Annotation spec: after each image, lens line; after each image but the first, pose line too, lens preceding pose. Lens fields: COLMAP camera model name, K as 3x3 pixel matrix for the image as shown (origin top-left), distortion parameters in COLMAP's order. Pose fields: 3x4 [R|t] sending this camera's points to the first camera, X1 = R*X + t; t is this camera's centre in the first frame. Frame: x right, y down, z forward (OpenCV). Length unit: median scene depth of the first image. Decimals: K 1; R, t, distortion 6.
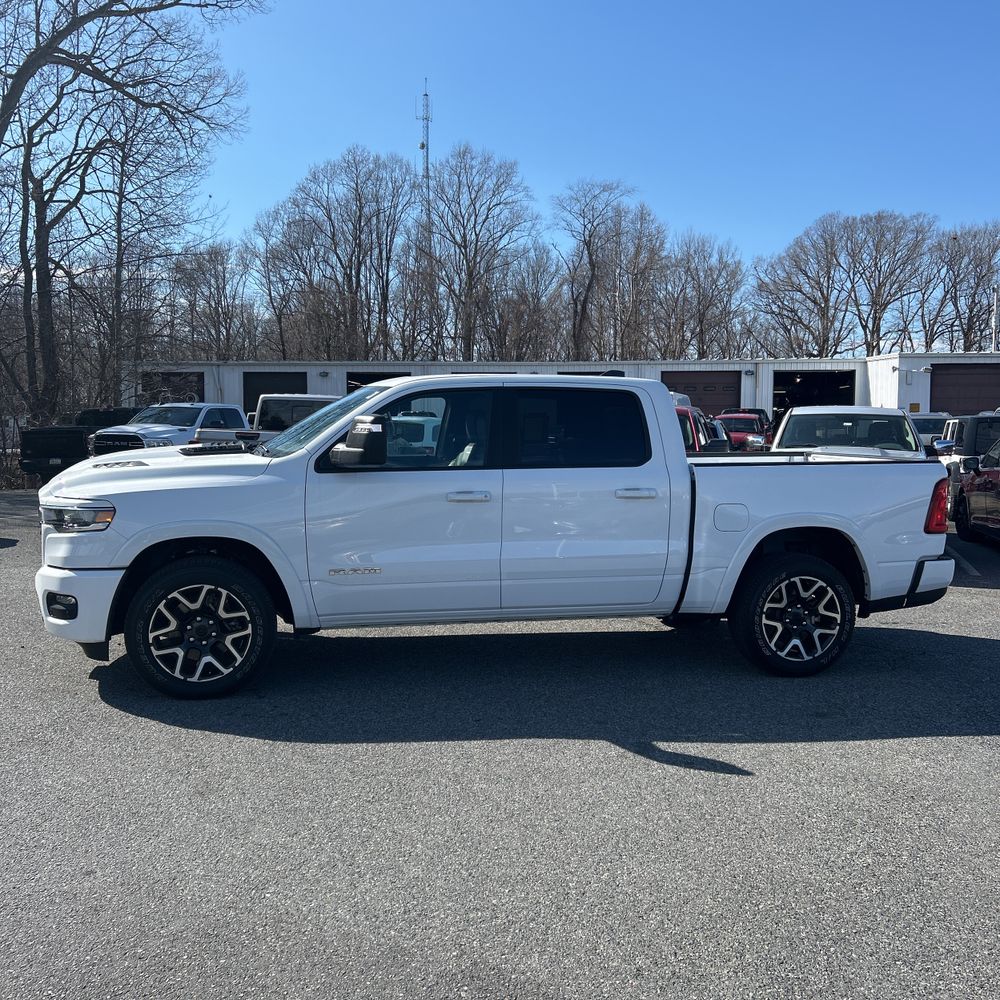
lens RADIAL K [[1026.7, 0, 507.9], [0, 1026.7, 490.1], [0, 0, 1]] dist [0.125445, -0.275921]
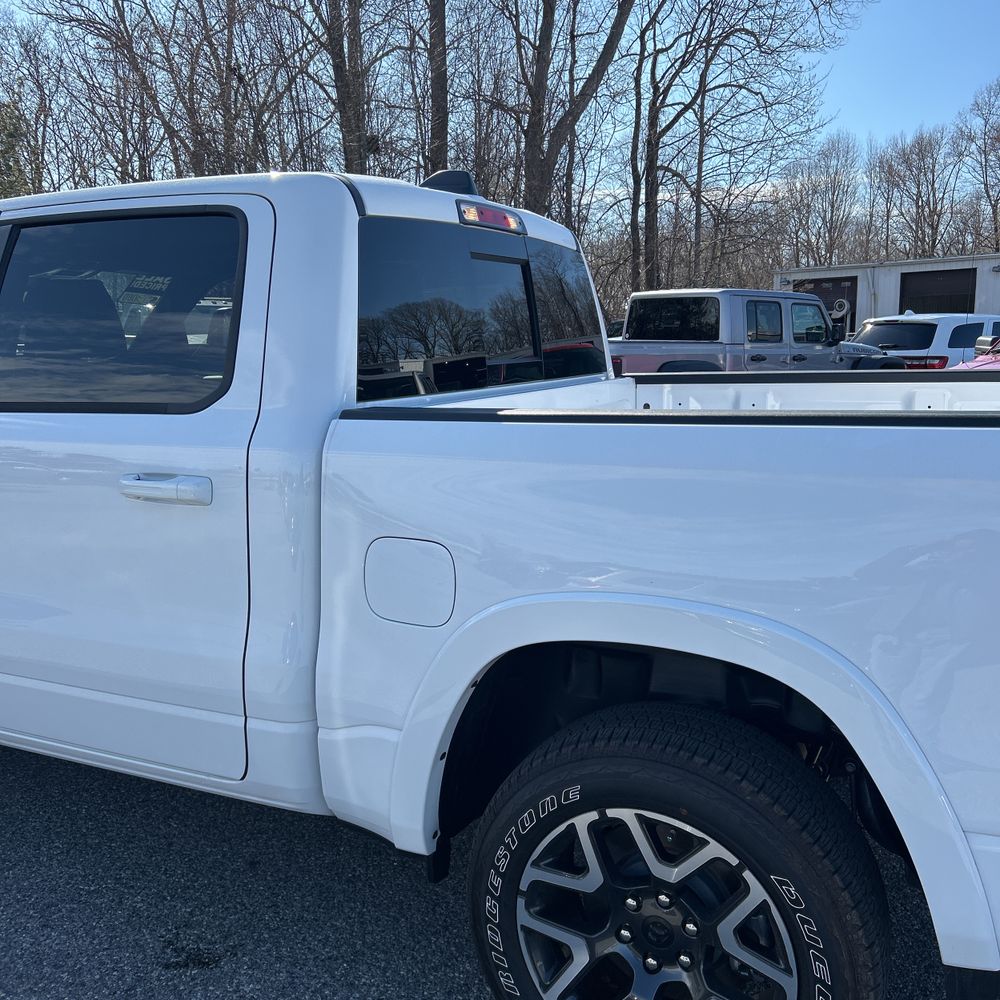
lens RADIAL K [[1011.5, 0, 500.0], [0, 1011.5, 500.0], [0, 0, 1]] dist [0.026643, 0.007694]
pose [[0.769665, 0.082659, -0.633075, 0.087469], [-0.020648, 0.994288, 0.104719, -0.006381], [0.638114, -0.067527, 0.766975, 0.157792]]
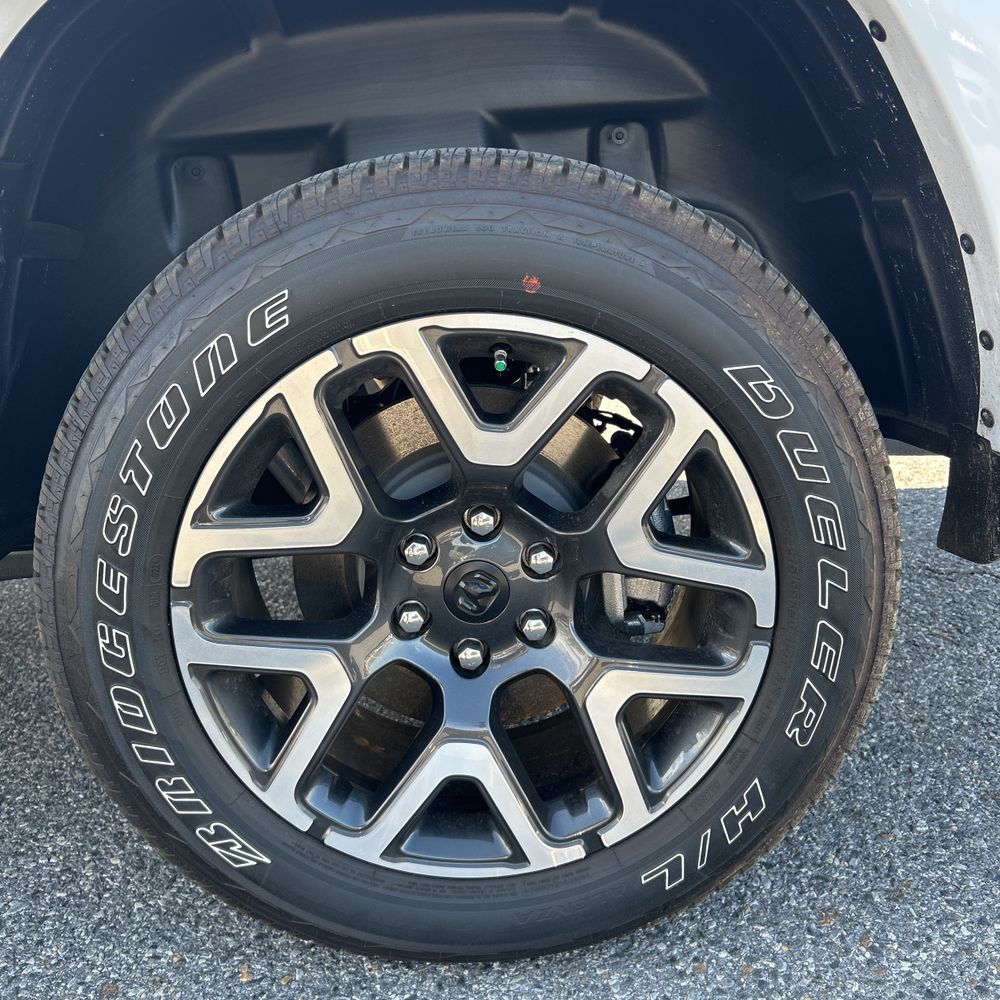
lens RADIAL K [[1029.5, 0, 495.5], [0, 1029.5, 494.3], [0, 0, 1]] dist [0.028395, -0.006702]
pose [[0.979412, -0.031051, -0.199469, 0.065136], [0.073159, 0.975526, 0.207359, 0.016322], [0.188149, -0.217682, 0.957713, 0.180029]]
